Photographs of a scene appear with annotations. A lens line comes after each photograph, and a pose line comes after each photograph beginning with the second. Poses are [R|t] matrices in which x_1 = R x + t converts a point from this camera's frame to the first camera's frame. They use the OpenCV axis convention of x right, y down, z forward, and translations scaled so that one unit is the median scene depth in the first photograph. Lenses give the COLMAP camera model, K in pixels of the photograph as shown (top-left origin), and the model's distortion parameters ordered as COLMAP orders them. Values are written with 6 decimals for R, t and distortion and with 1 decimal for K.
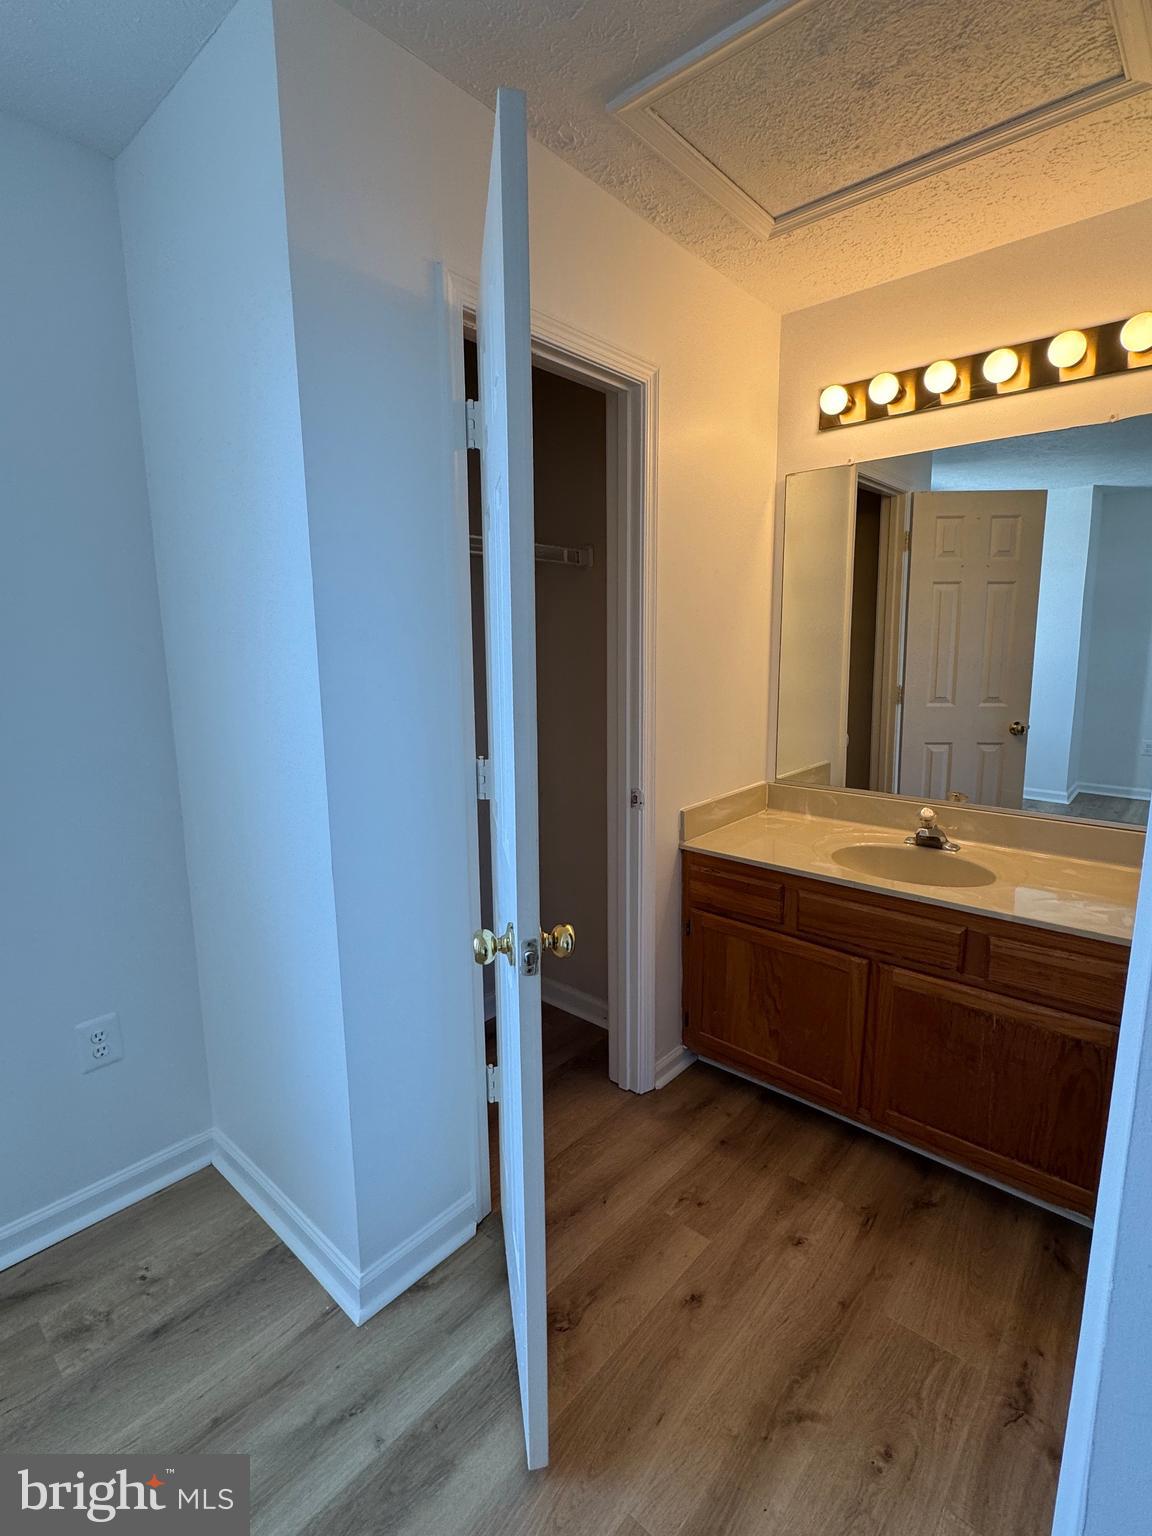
lens RADIAL K [[731.7, 0, 580.8], [0, 731.7, 767.6], [0, 0, 1]] dist [-0.001432, -0.000058]
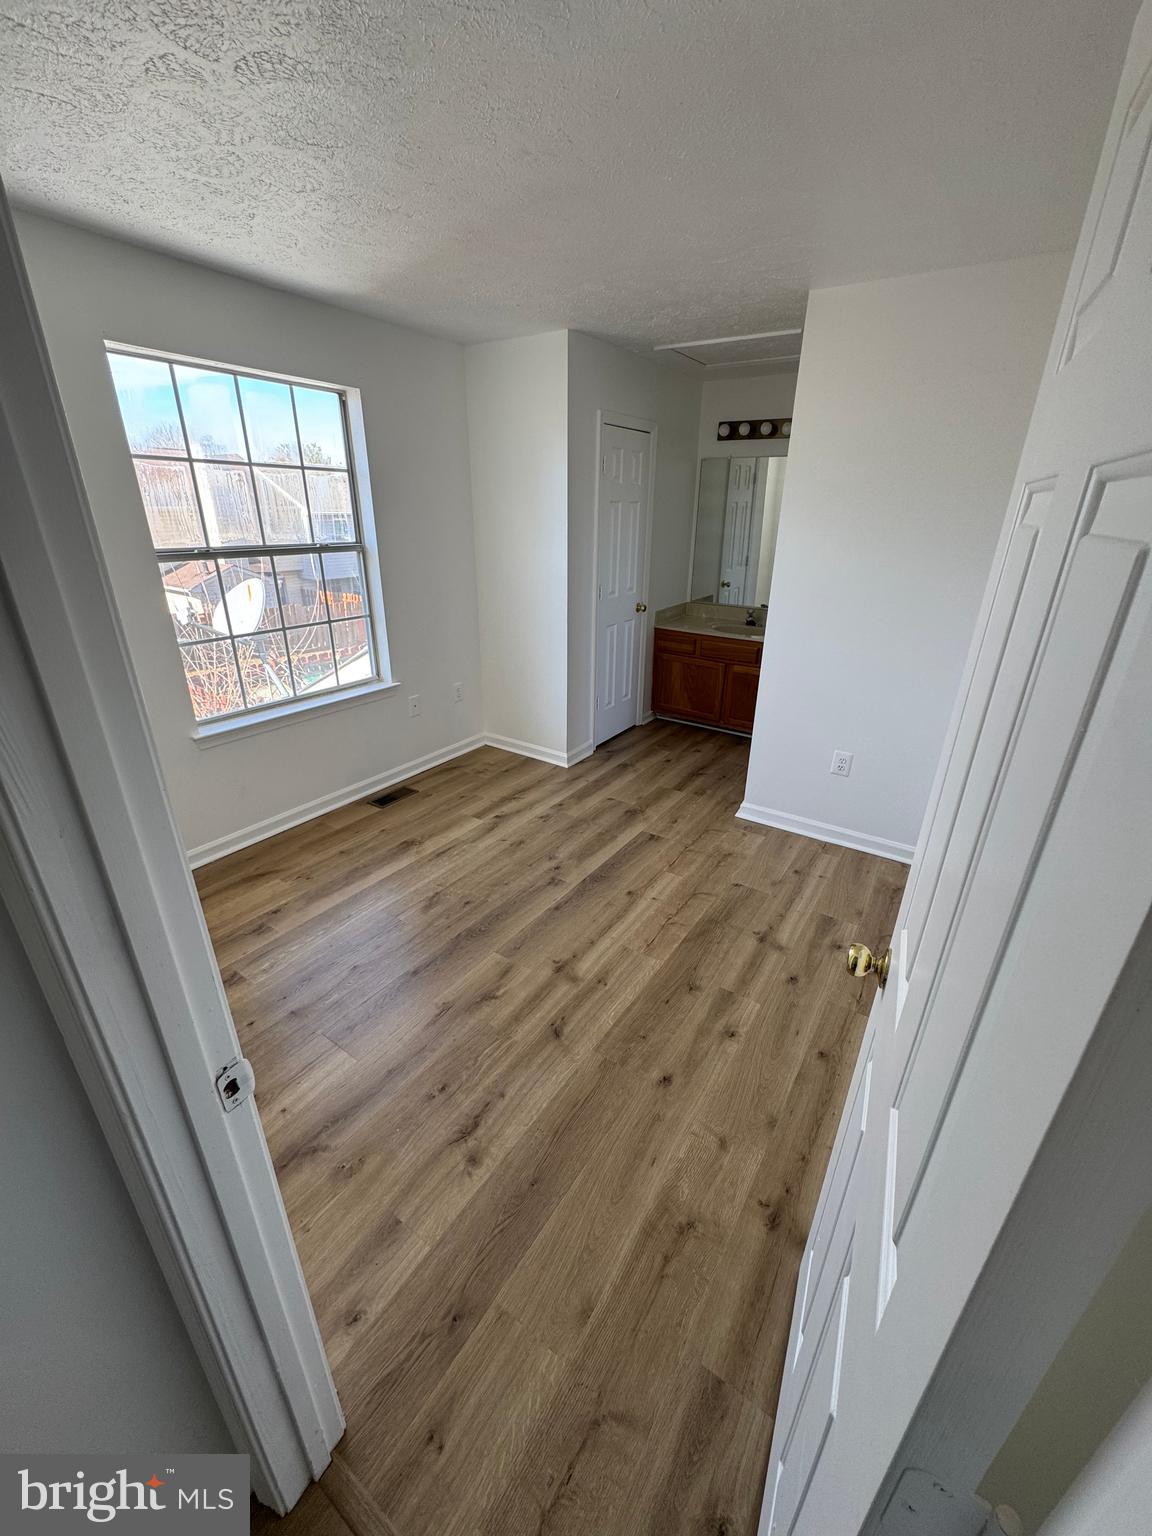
lens RADIAL K [[613.2, 0, 573.7], [0, 613.2, 761.5], [0, 0, 1]] dist [-0.003047, 0.000058]
pose [[0.991801, -0.027818, 0.124725, -0.606029], [-0.001600, 0.973240, 0.229786, 0.112822], [-0.127780, -0.228102, 0.965216, -1.590754]]
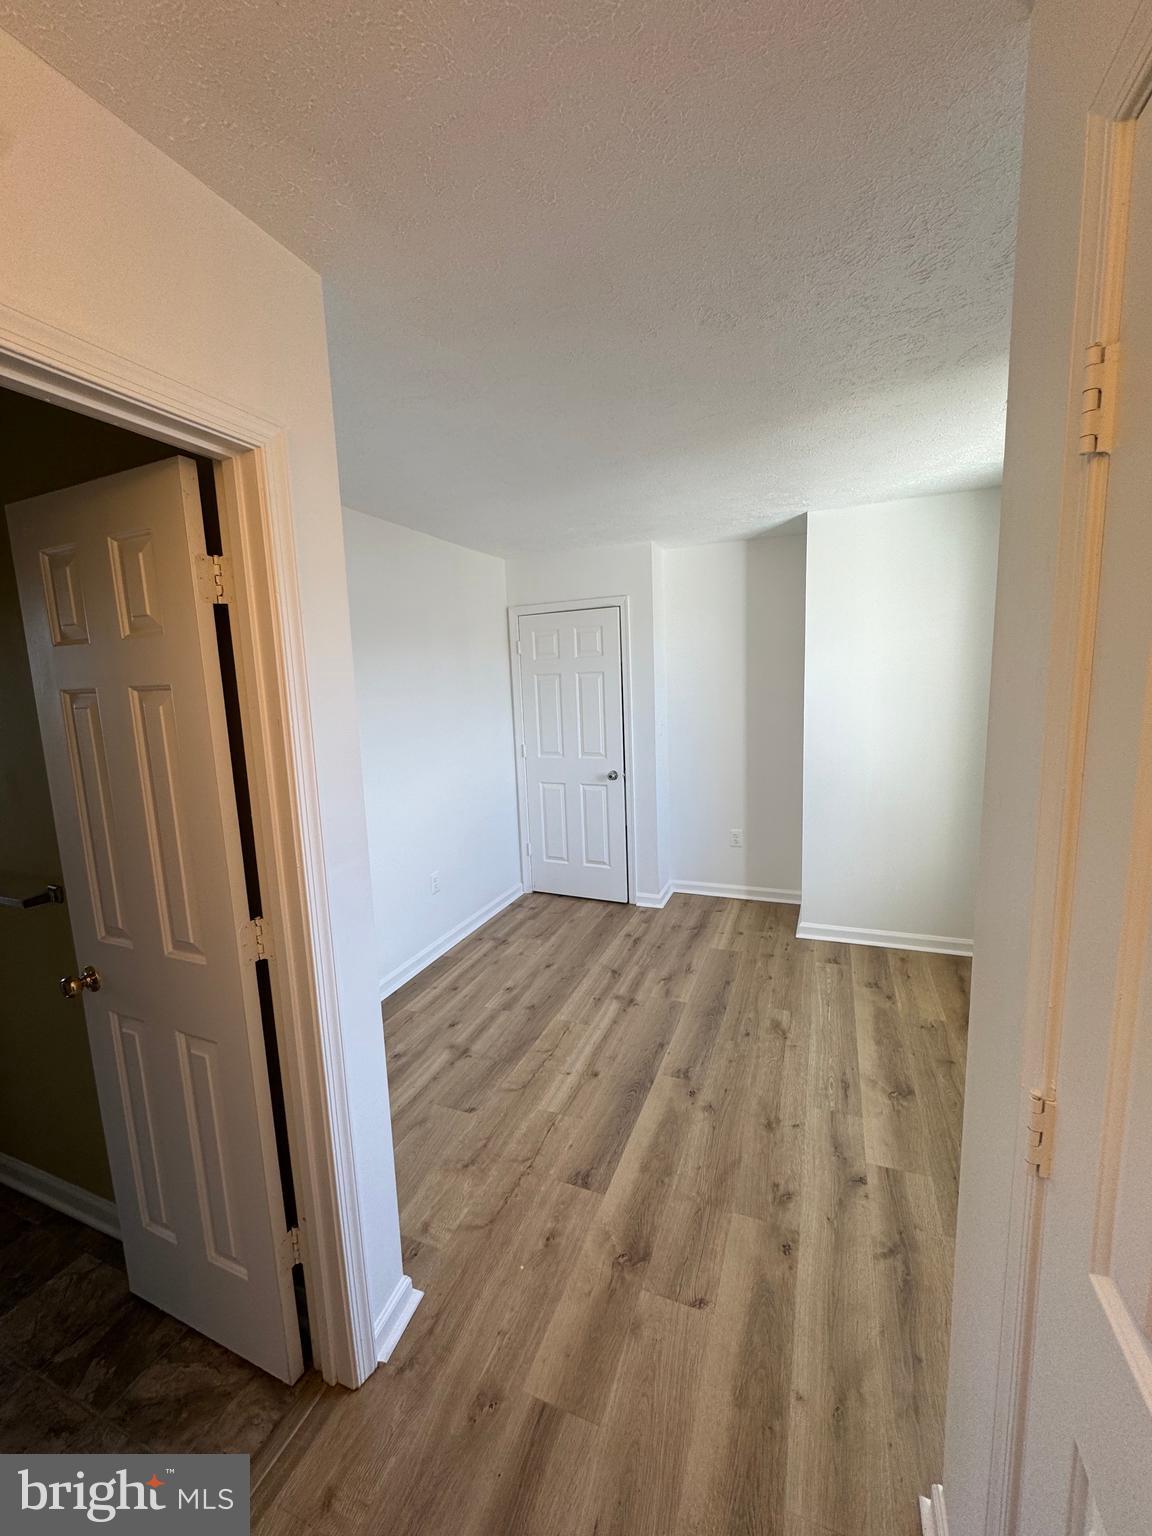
lens RADIAL K [[613.2, 0, 577.5], [0, 613.2, 766.7], [0, 0, 1]] dist [-0.003047, 0.000058]
pose [[-0.941226, 0.090764, -0.325355, 0.277189], [-0.010412, 0.954967, 0.296529, -0.358920], [0.337617, 0.282488, -0.897895, 1.273504]]
